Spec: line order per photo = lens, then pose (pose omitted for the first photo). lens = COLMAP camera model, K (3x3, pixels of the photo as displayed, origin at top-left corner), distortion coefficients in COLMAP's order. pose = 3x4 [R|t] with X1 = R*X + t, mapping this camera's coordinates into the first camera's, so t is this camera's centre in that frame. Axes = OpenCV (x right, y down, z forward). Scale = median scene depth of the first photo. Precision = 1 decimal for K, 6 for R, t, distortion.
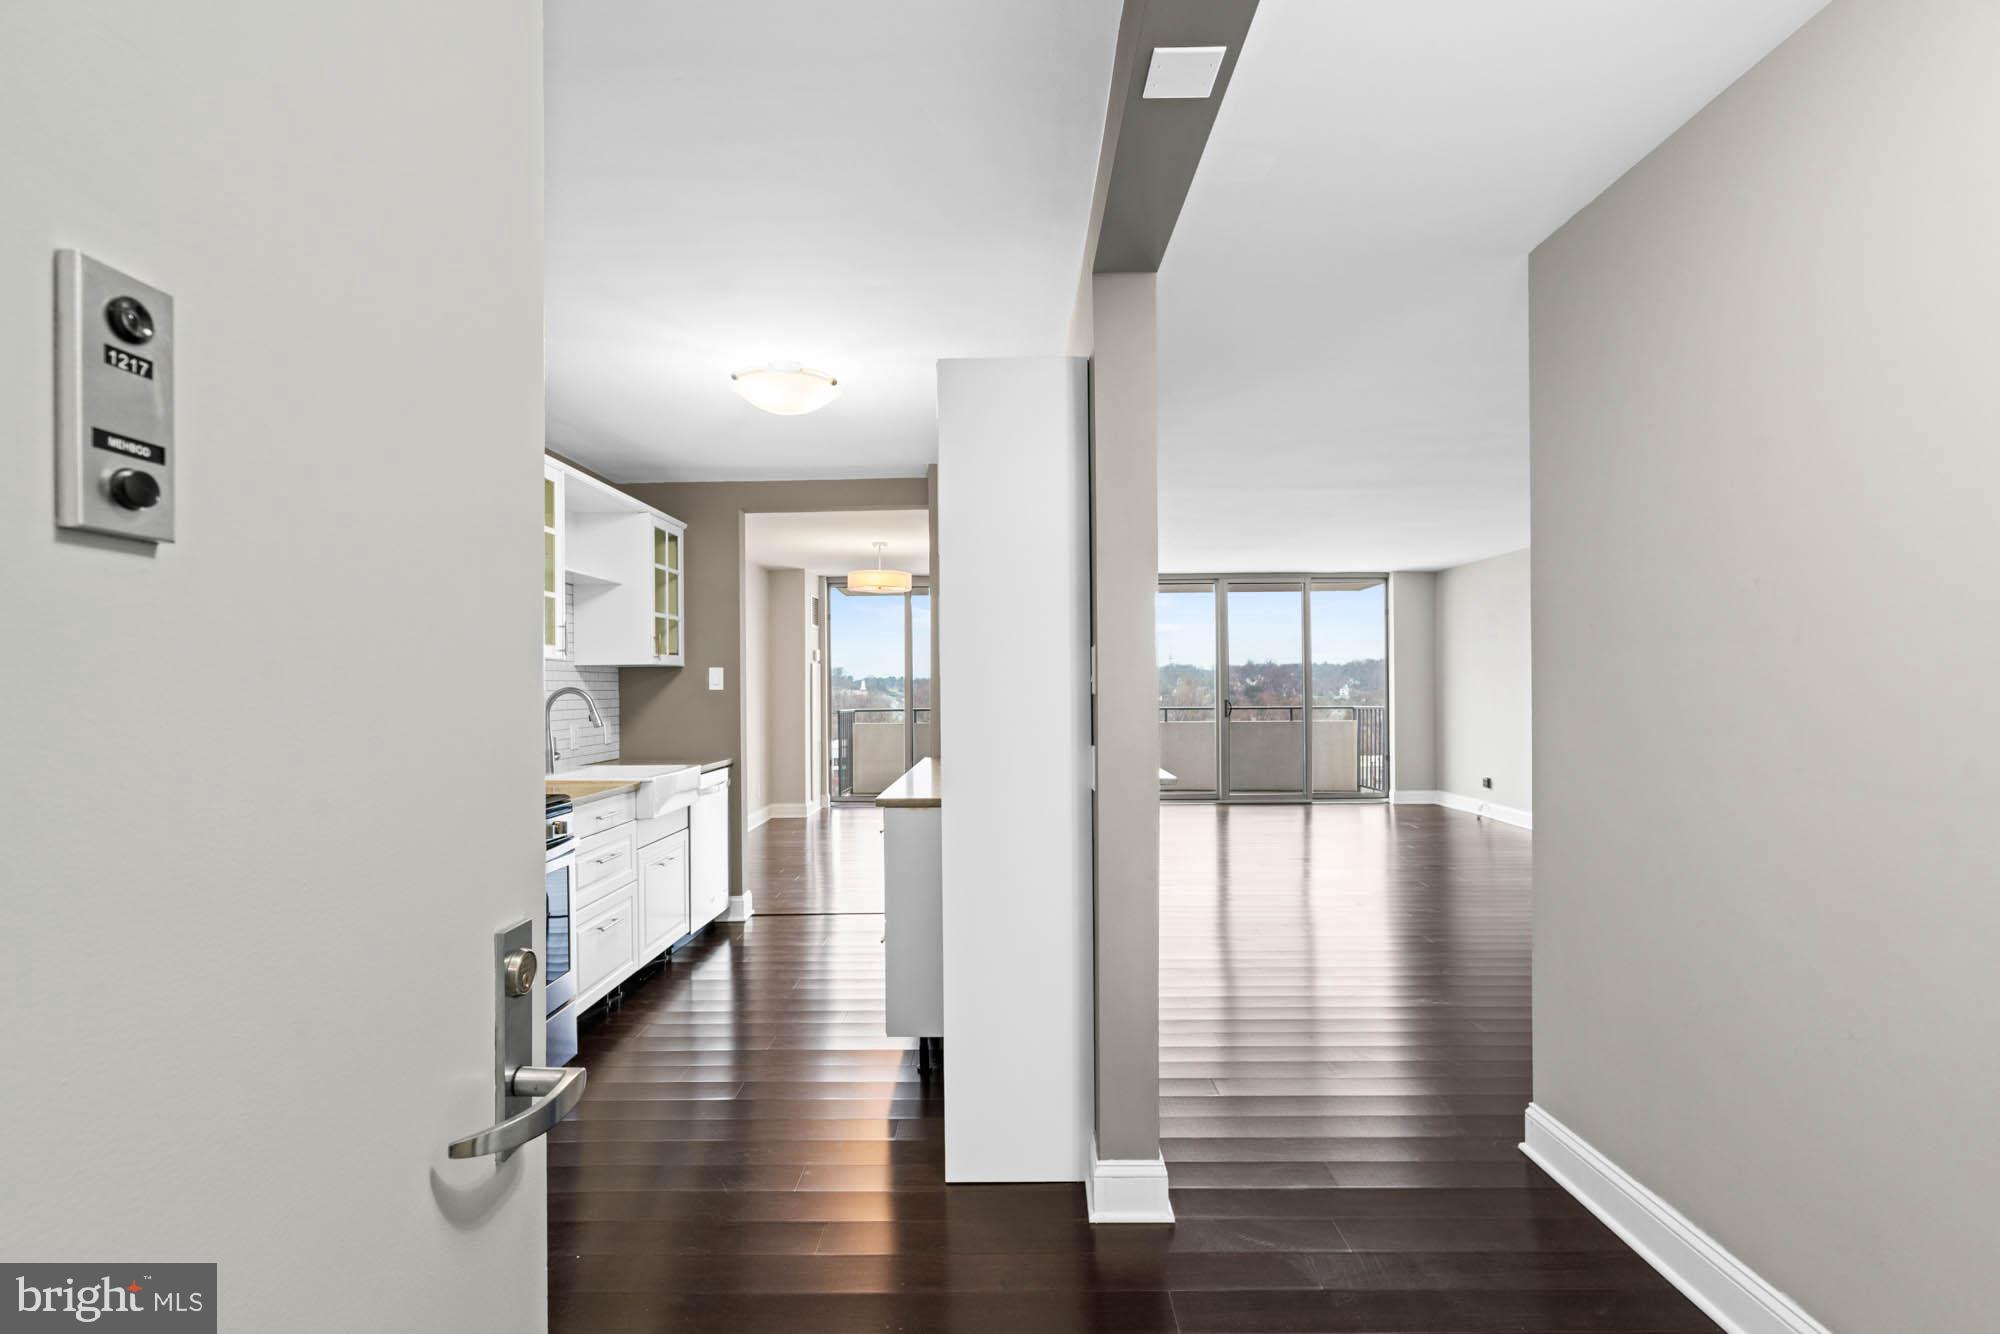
lens RADIAL K [[929.9, 0, 992.2], [0, 929.9, 681.9], [0, 0, 1]] dist [-0.004909, 0.005398]
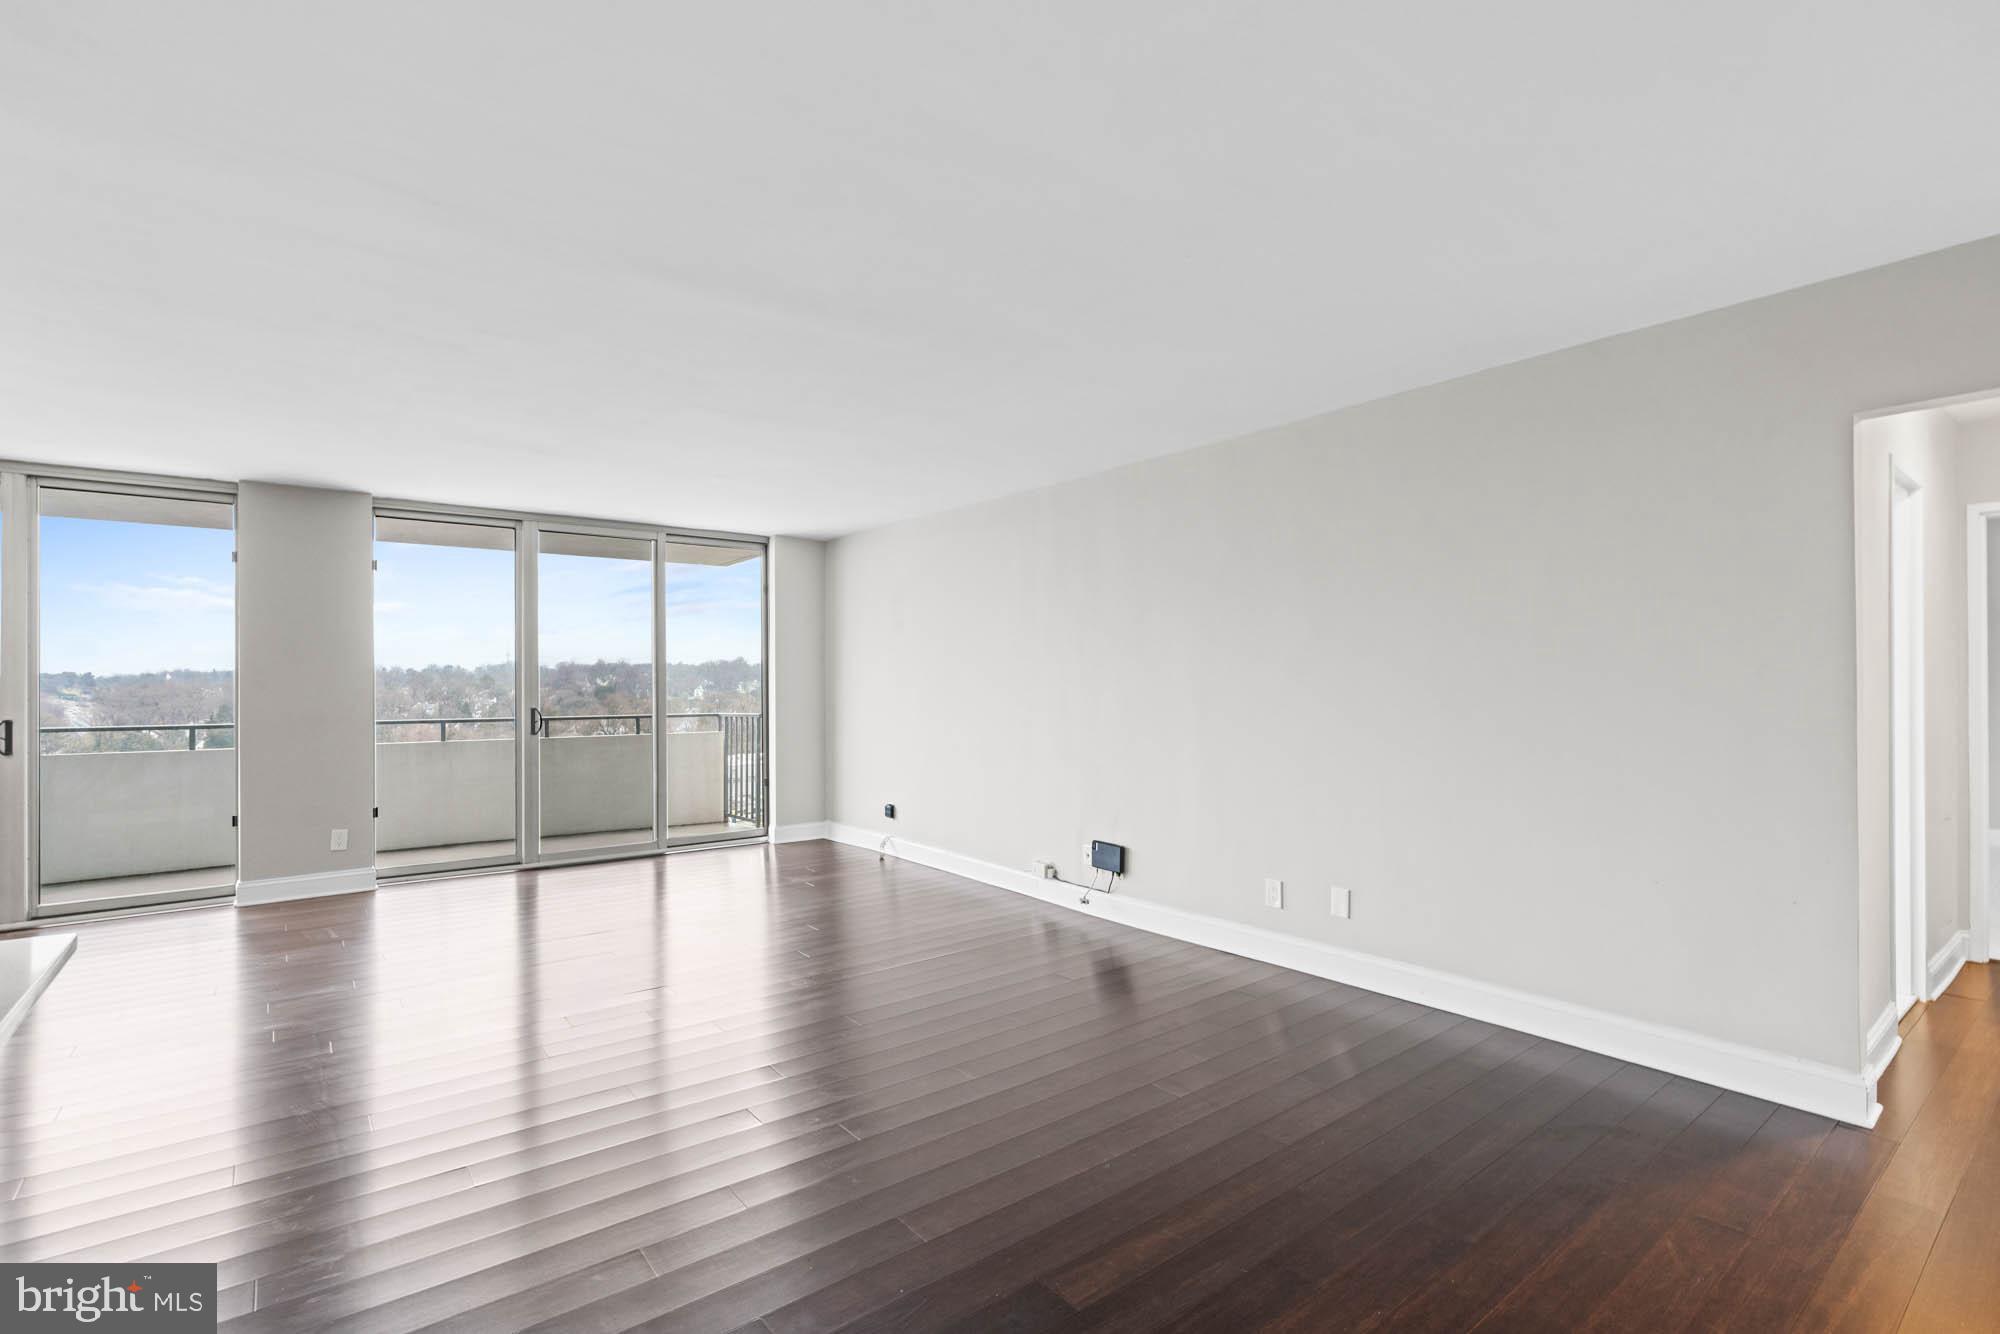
lens RADIAL K [[929.9, 0, 1003.1], [0, 929.9, 681.3], [0, 0, 1]] dist [-0.004909, 0.005398]
pose [[0.778106, 0.003757, 0.628122, 0.099060], [-0.002985, 0.999993, -0.002283, 0.000197], [-0.628126, -0.000098, 0.778112, 0.288247]]
